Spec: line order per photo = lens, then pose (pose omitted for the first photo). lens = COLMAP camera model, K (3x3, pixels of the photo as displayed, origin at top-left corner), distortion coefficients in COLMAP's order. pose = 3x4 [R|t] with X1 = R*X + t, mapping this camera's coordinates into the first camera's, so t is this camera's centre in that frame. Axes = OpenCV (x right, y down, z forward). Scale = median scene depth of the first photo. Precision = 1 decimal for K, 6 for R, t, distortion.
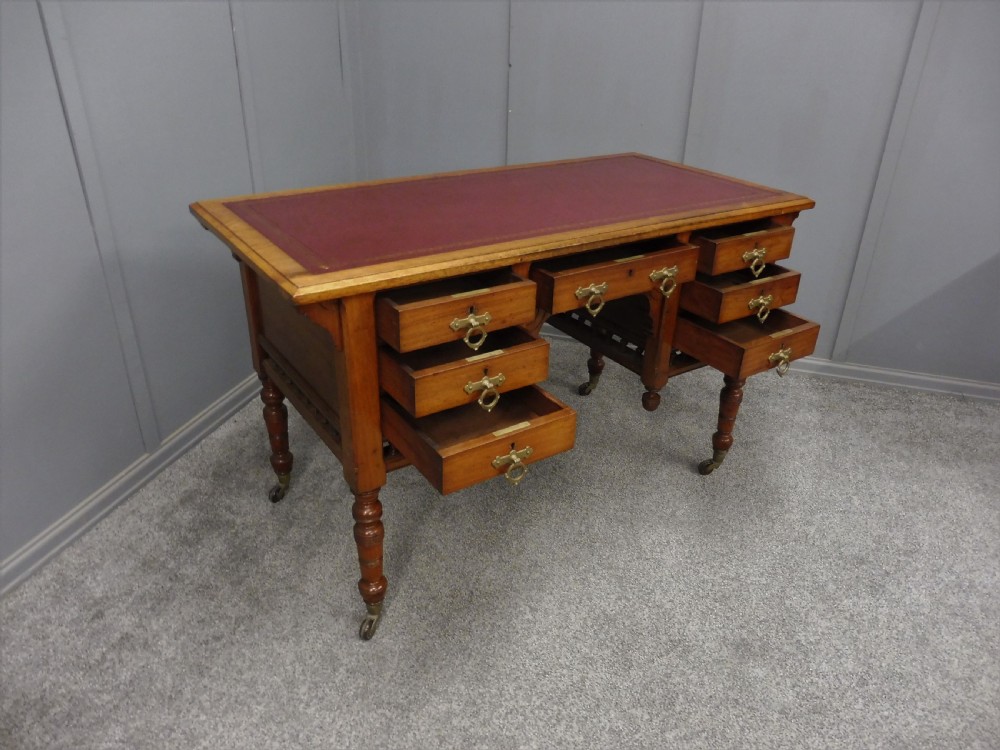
lens RADIAL K [[733.0, 0, 499.3], [0, 733.0, 378.1], [0, 0, 1]] dist [-0.060319, 0.020992]
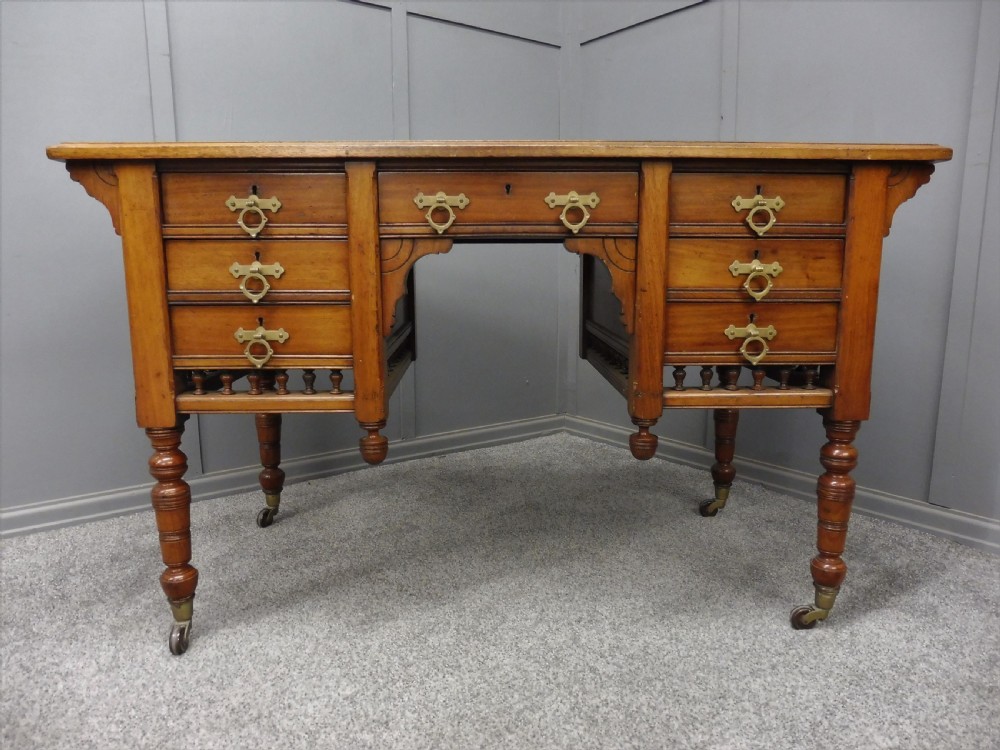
lens RADIAL K [[733.0, 0, 504.4], [0, 733.0, 376.9], [0, 0, 1]] dist [-0.060319, 0.020992]
pose [[0.846607, 0.059320, -0.528902, 0.495857], [-0.219904, 0.943962, -0.246127, 0.181589], [0.484663, 0.324680, 0.812210, 0.436682]]
